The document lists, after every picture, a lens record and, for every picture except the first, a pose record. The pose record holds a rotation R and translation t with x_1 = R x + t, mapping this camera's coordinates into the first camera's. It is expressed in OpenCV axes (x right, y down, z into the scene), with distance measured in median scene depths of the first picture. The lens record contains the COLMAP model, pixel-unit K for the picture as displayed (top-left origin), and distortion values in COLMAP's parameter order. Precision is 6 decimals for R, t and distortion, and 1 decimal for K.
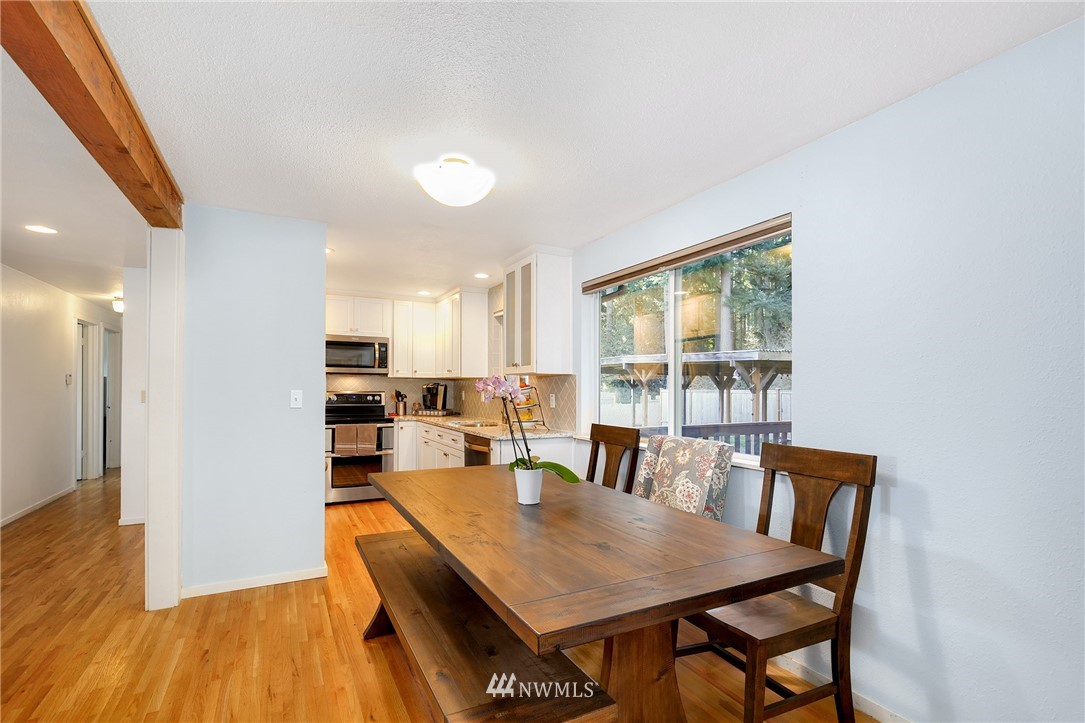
lens RADIAL K [[522.0, 0, 564.7], [0, 522.0, 387.0], [0, 0, 1]] dist [-0.042229, 0.007245]
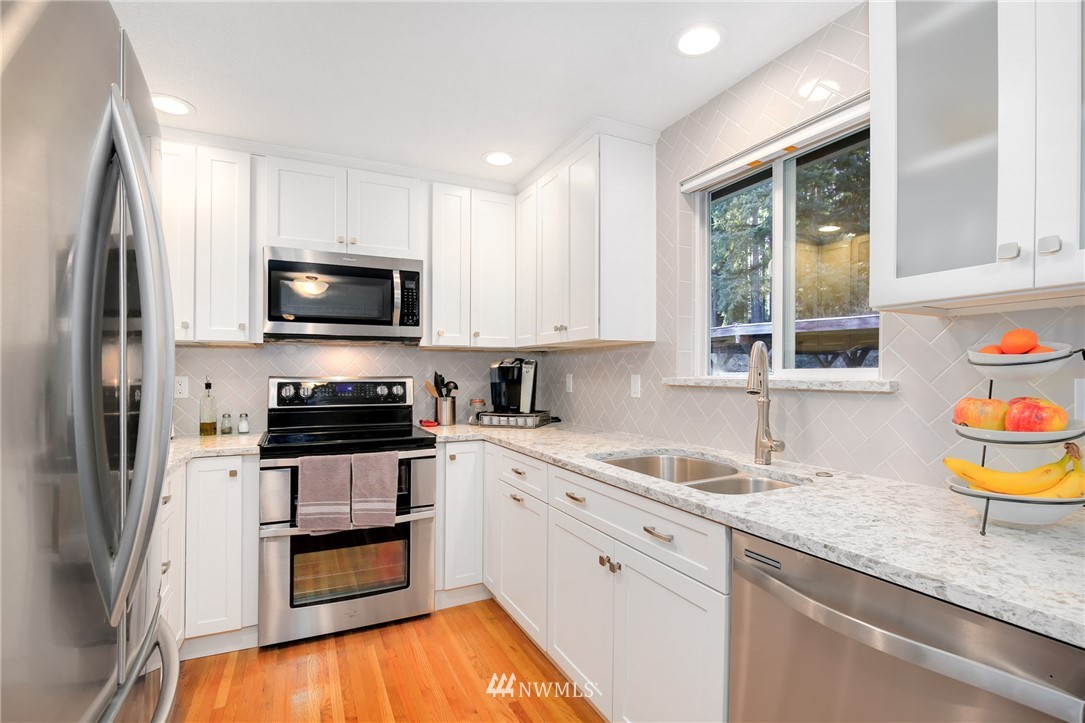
lens RADIAL K [[522.0, 0, 553.3], [0, 522.0, 359.5], [0, 0, 1]] dist [-0.042229, 0.007245]
pose [[0.998681, -0.010879, -0.050186, -0.195510], [0.009586, 0.999618, -0.025925, 0.006763], [0.050449, 0.025409, 0.998403, 0.533756]]
